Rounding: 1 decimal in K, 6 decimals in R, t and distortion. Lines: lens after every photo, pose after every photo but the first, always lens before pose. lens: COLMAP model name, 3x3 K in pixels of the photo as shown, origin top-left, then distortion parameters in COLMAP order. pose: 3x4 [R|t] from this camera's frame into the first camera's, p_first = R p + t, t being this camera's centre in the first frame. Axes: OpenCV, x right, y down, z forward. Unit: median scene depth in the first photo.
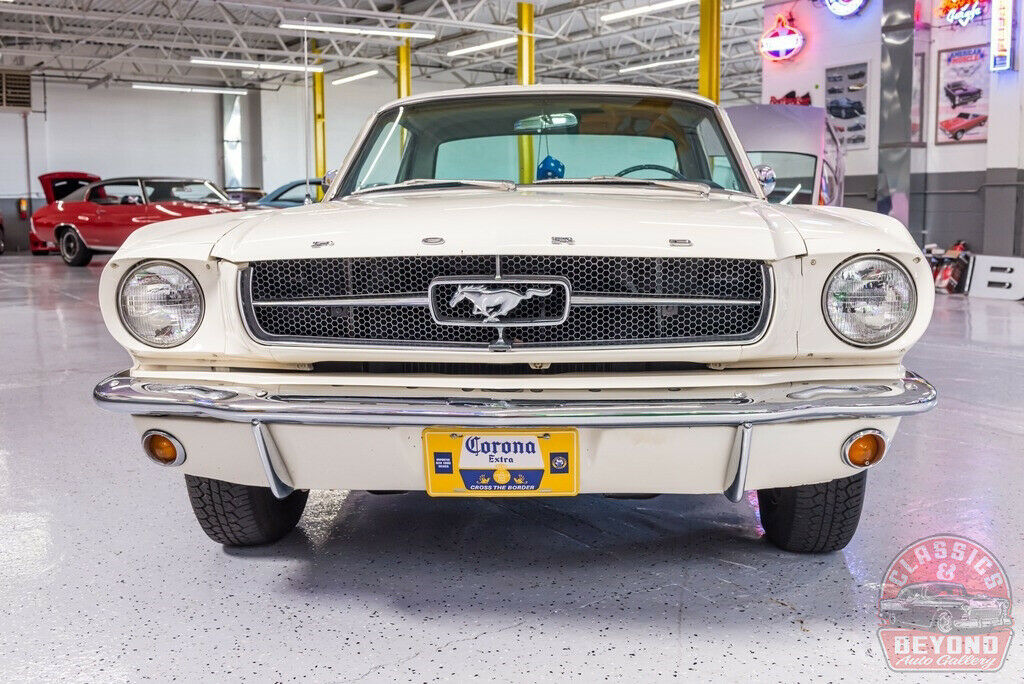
lens RADIAL K [[1109.3, 0, 529.1], [0, 1109.3, 341.2], [0, 0, 1]] dist [-0.008765, -0.025381]
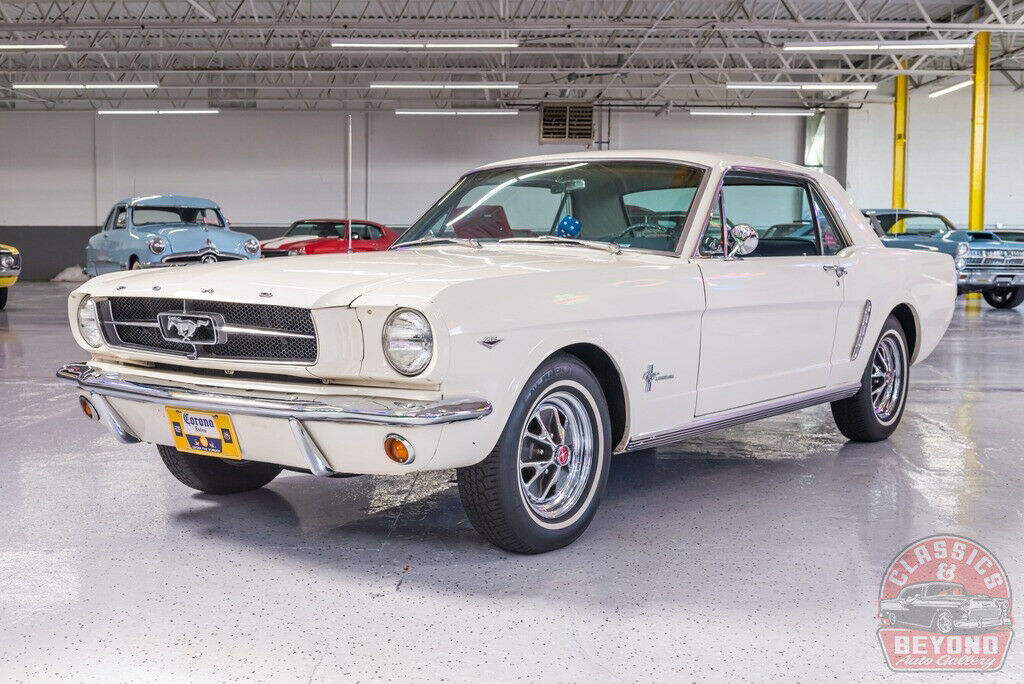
lens RADIAL K [[1323.8, 0, 512.0], [0, 1323.8, 342.0], [0, 0, 1]] dist [-0.011508, -0.045961]
pose [[0.835587, 0.055430, -0.546554, 0.295907], [-0.076175, 0.996976, -0.015348, -0.004579], [0.544051, 0.054458, 0.837283, -0.070240]]
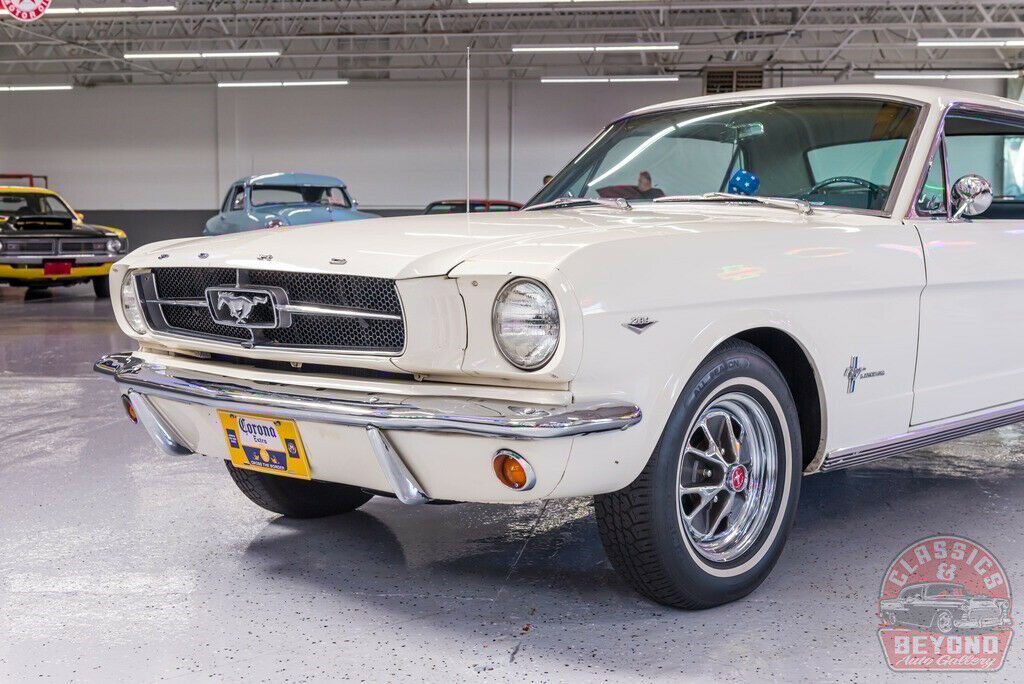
lens RADIAL K [[1412.8, 0, 512.0], [0, 1412.8, 342.0], [0, 0, 1]] dist [-0.004828, -0.117435]
pose [[0.768857, 0.058301, -0.636758, 0.251222], [-0.078416, 0.996915, -0.003407, -0.003167], [0.634595, 0.052552, 0.771056, -0.000327]]
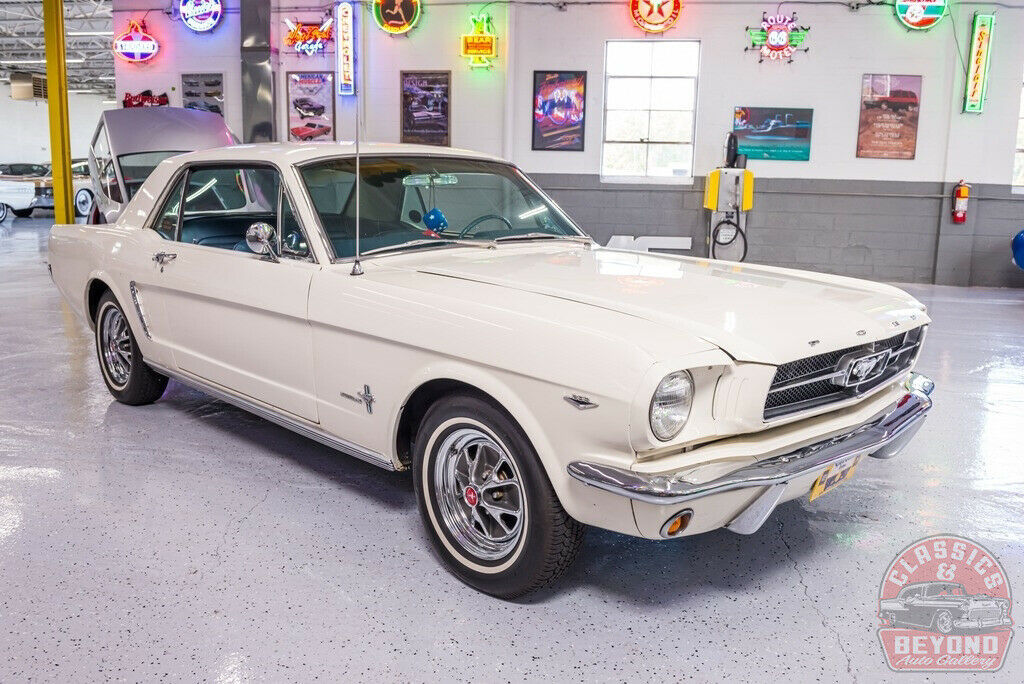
lens RADIAL K [[899.9, 0, 512.0], [0, 899.9, 342.0], [0, 0, 1]] dist [0.000190, -0.090119]
pose [[0.666106, -0.121800, 0.735844, -0.265551], [0.064661, 0.992292, 0.105715, -0.048798], [-0.743048, -0.022836, 0.668848, 0.114583]]
